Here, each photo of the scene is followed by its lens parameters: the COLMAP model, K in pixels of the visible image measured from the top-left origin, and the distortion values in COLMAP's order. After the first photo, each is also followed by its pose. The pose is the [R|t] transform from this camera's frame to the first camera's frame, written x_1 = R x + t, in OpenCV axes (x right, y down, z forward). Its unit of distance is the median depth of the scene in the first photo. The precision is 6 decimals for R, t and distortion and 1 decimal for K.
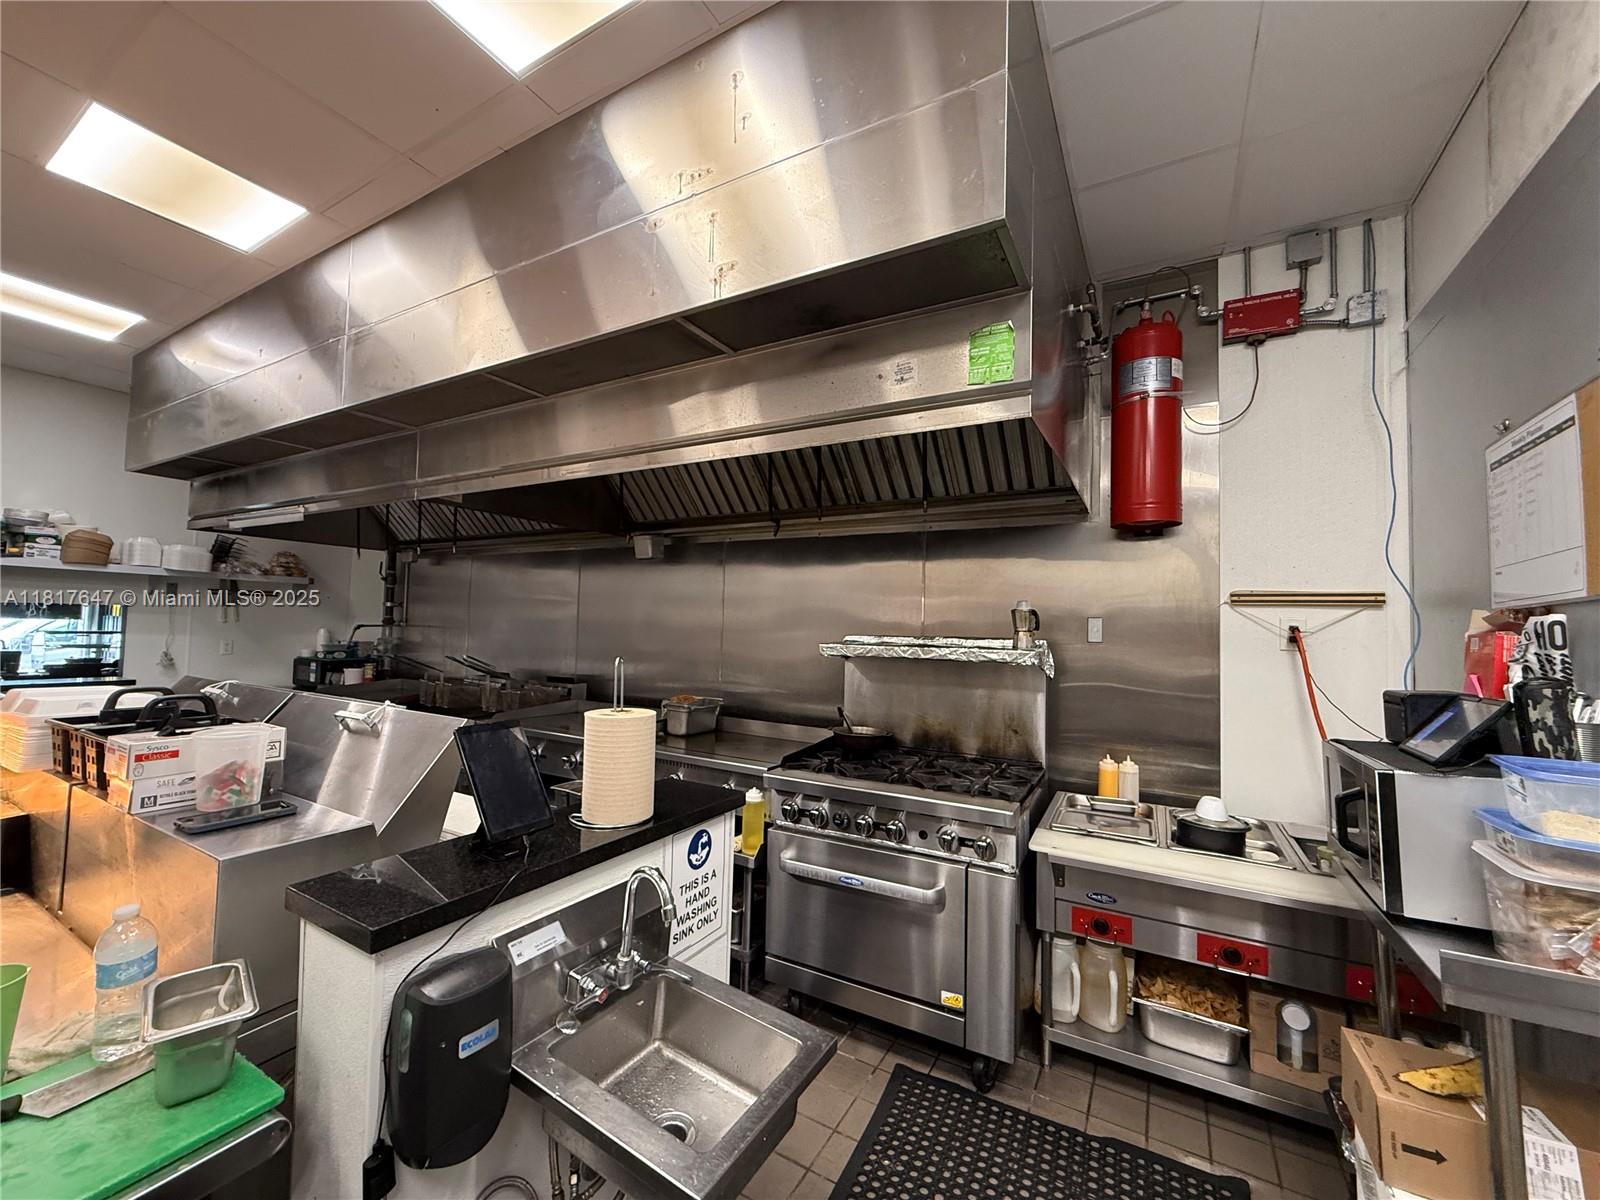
lens RADIAL K [[639.7, 0, 791.6], [0, 639.7, 598.1], [0, 0, 1]] dist [-0.001226, -0.000002]
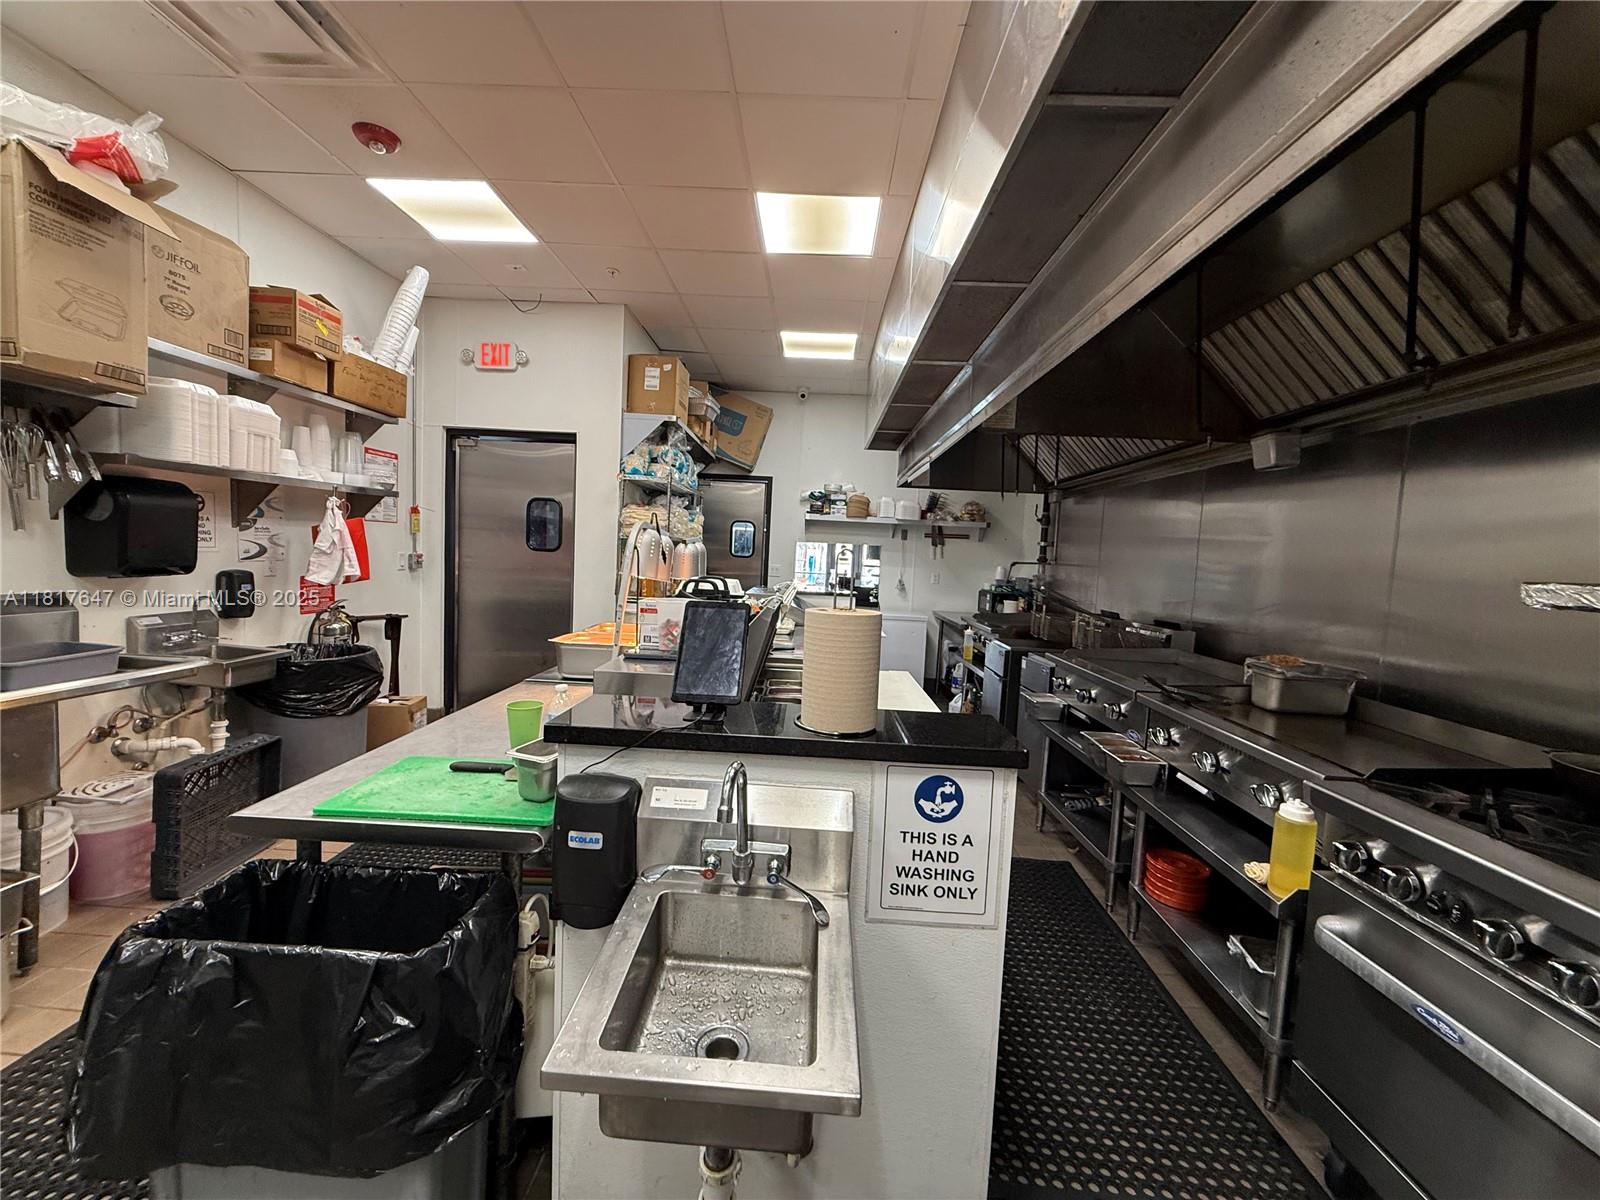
lens RADIAL K [[637.2, 0, 795.4], [0, 637.2, 597.5], [0, 0, 1]] dist [-0.000462, 0.000646]
pose [[0.475717, 0.058779, -0.877632, 0.250250], [0.003699, 0.997622, 0.068821, 0.052456], [0.879591, -0.035985, 0.474368, 0.274228]]
